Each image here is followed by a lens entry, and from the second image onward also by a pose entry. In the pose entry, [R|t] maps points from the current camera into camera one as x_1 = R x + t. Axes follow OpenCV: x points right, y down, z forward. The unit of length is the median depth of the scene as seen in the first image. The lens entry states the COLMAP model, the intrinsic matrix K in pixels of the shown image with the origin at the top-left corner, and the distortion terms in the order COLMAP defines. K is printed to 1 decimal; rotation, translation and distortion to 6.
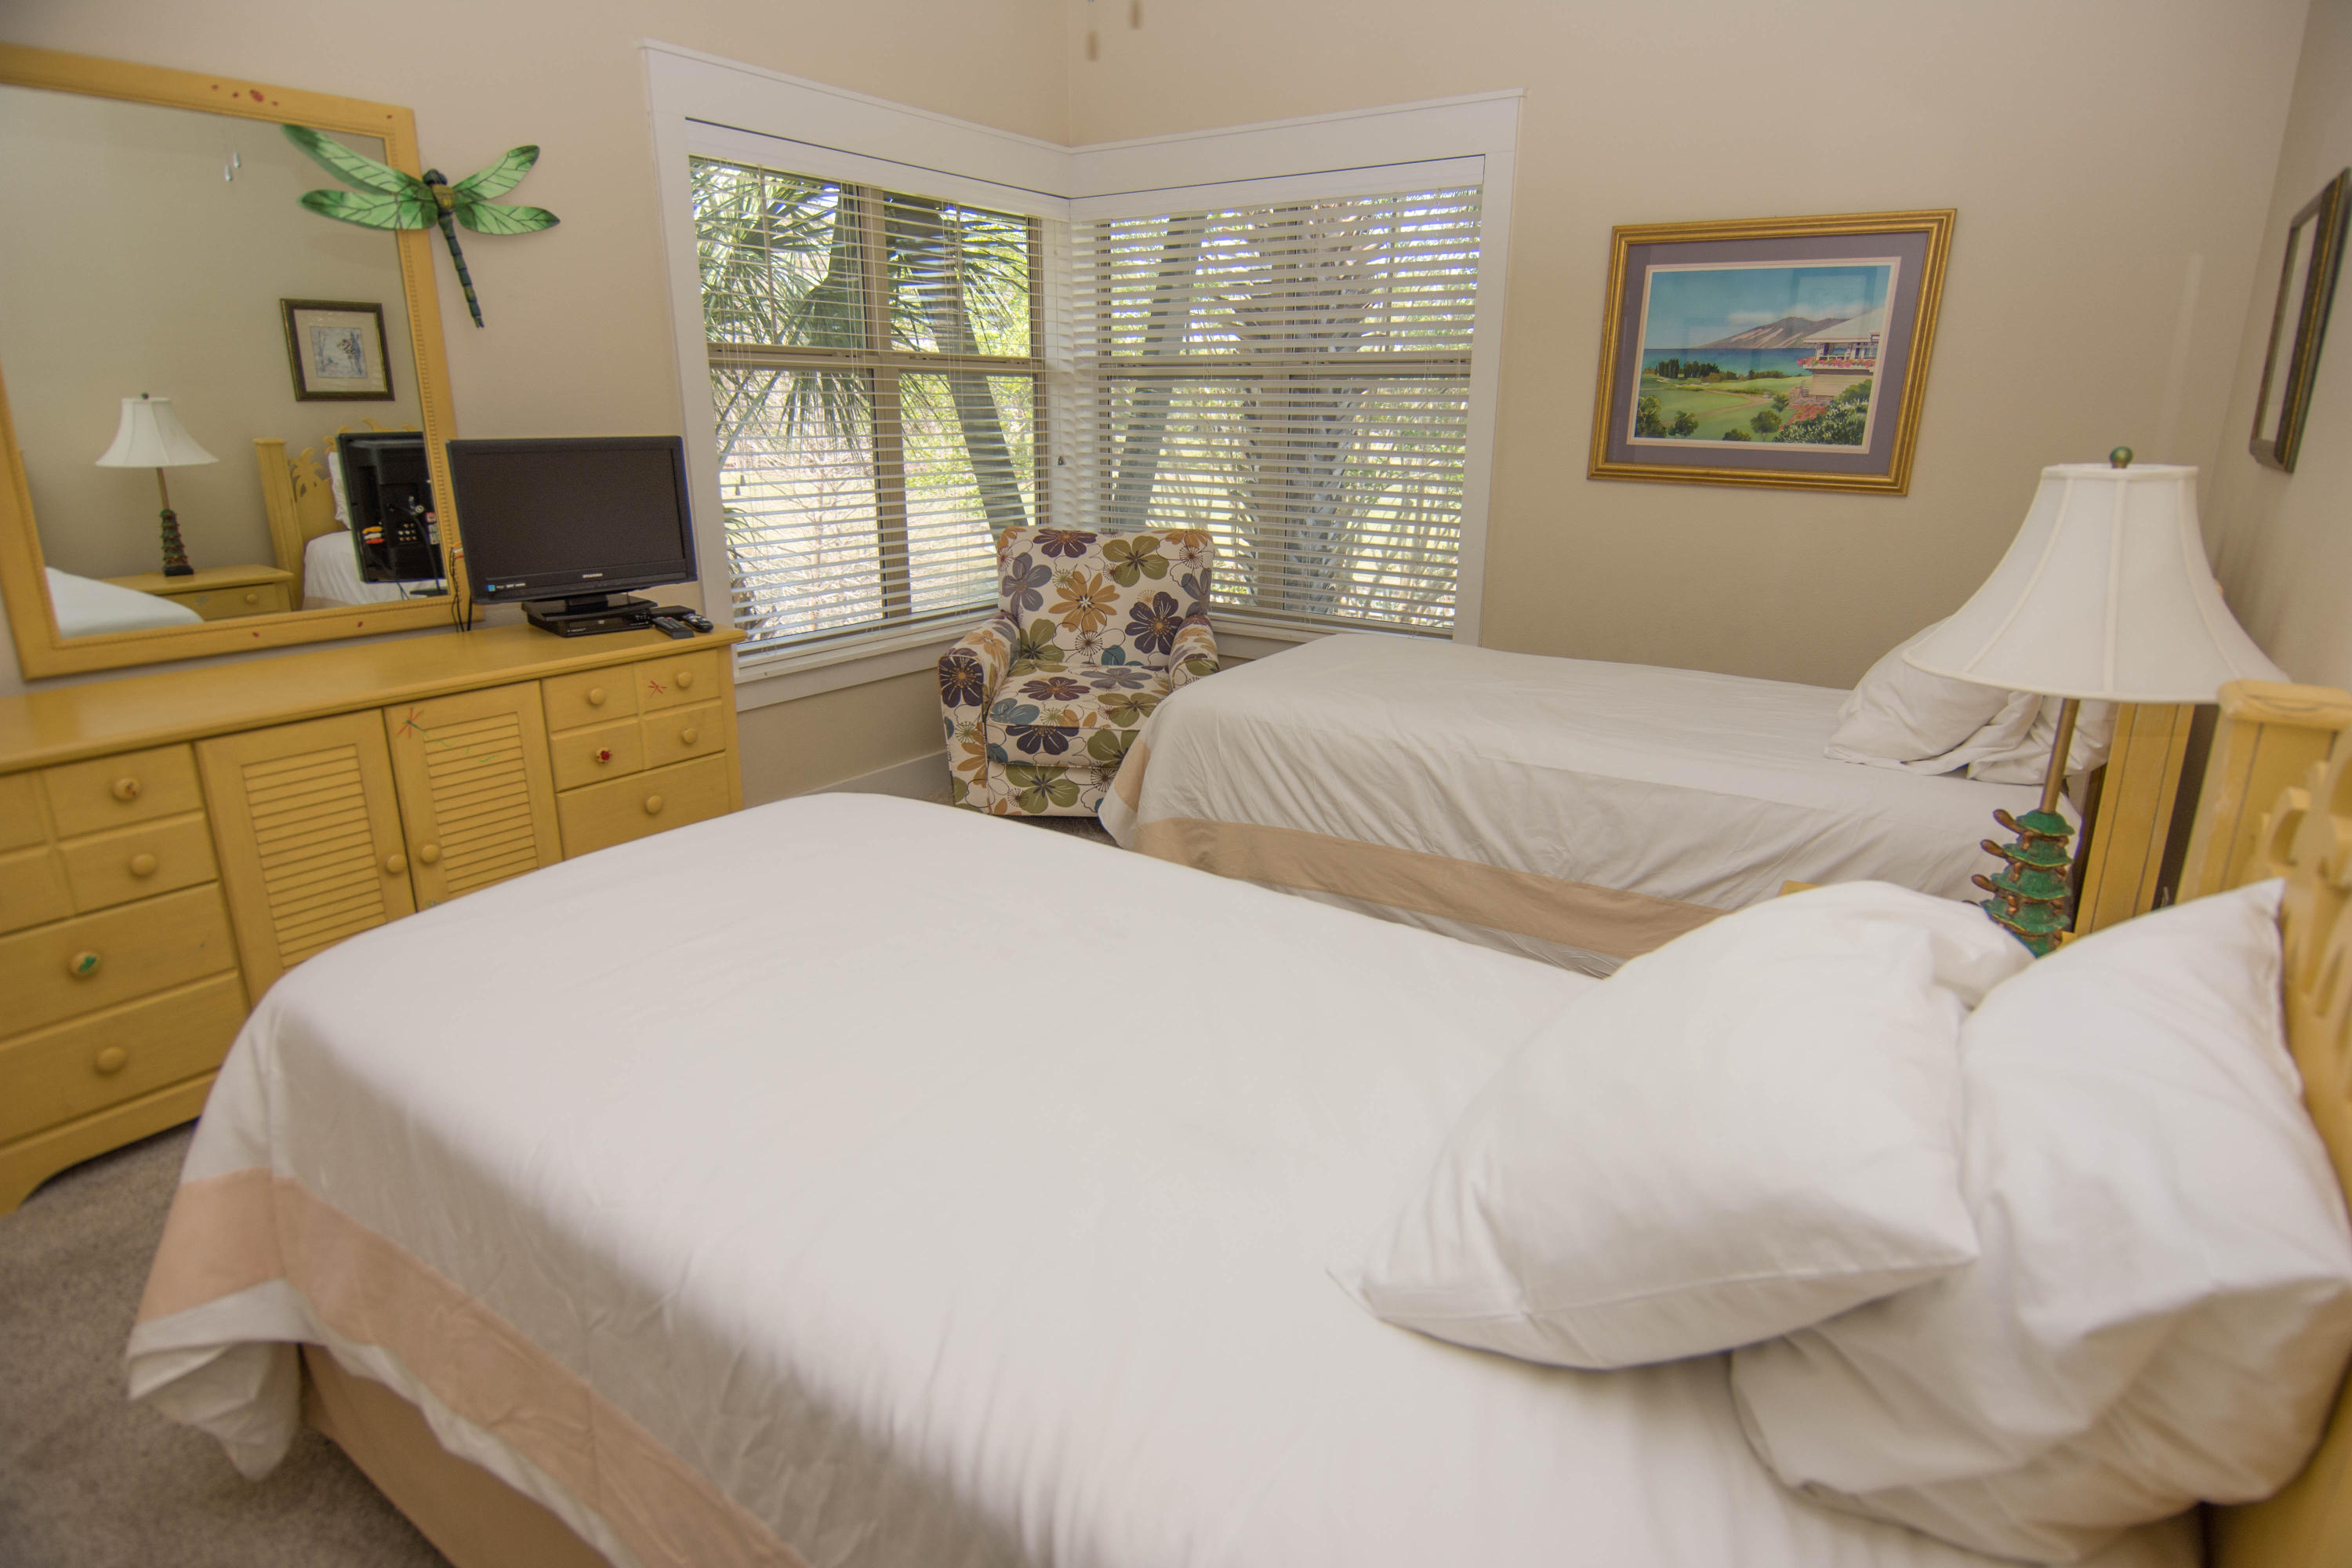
lens RADIAL K [[1239.2, 0, 1196.8], [0, 1239.2, 787.2], [0, 0, 1]] dist [0.004069, -0.024434]
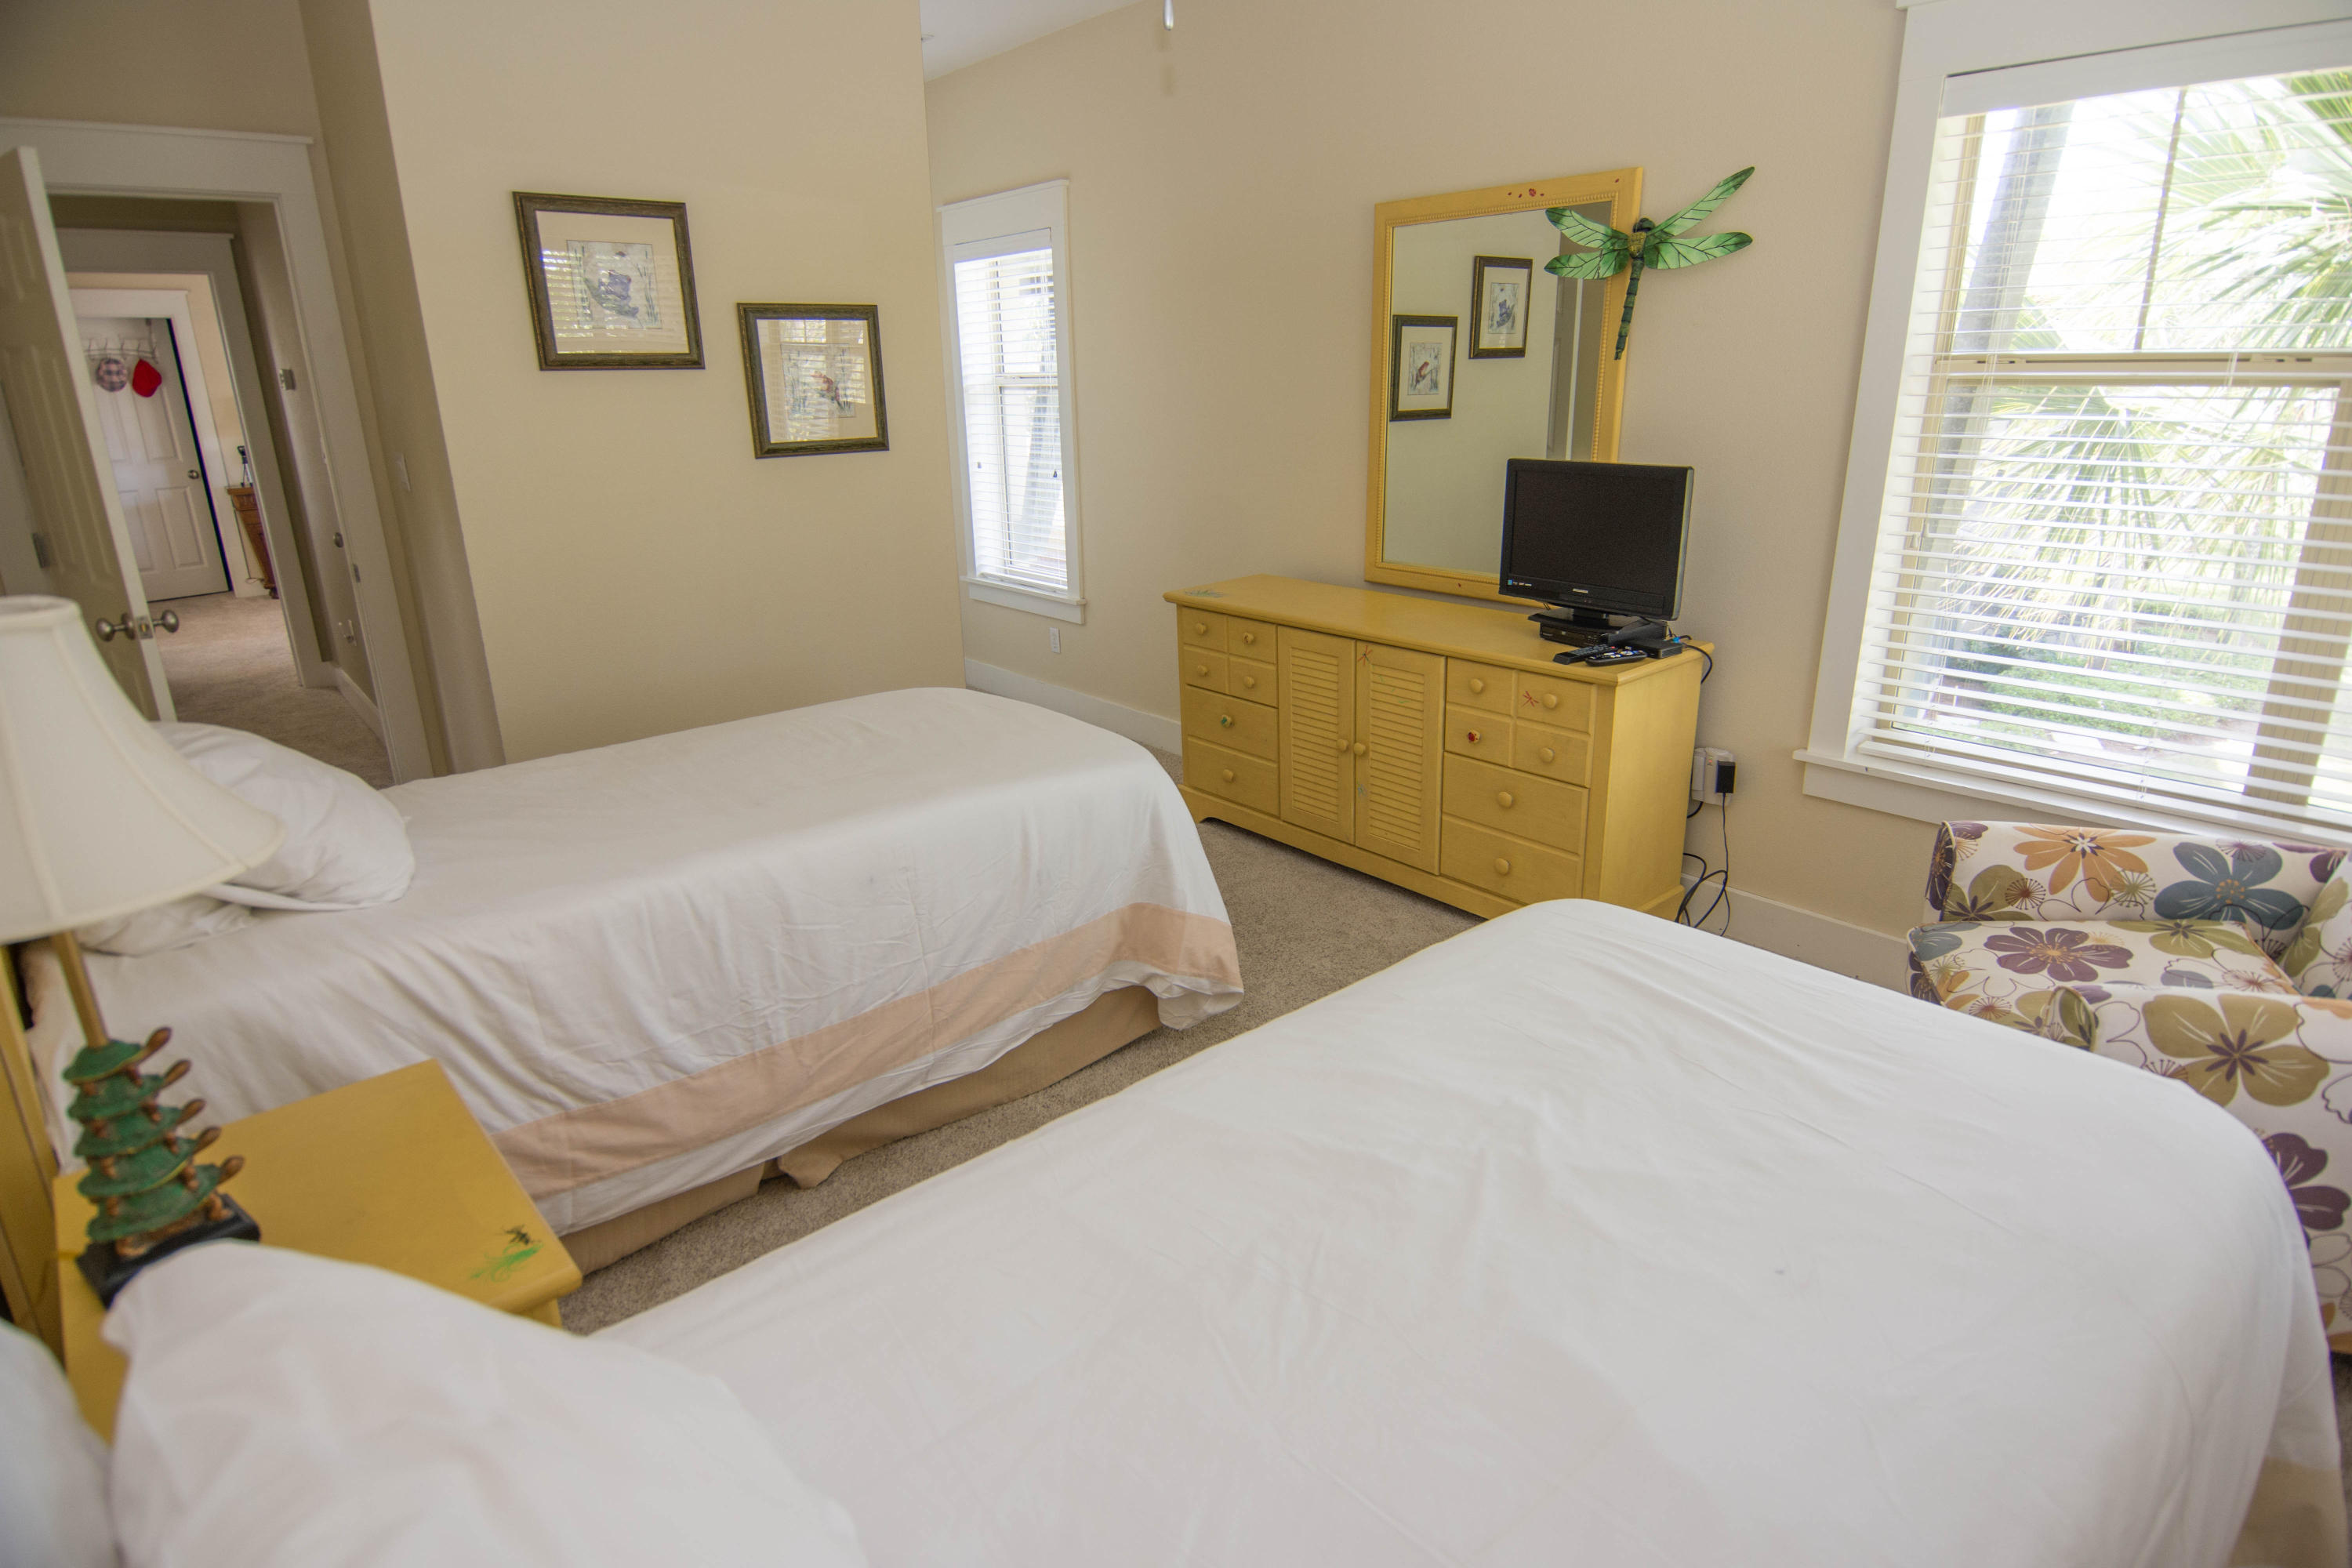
lens RADIAL K [[1239.2, 0, 1196.8], [0, 1239.2, 787.2], [0, 0, 1]] dist [0.004069, -0.024434]
pose [[-0.248537, 0.277369, -0.928060, 0.643070], [-0.289725, 0.892972, 0.344472, -0.299119], [0.924277, 0.354496, -0.141576, 0.931964]]
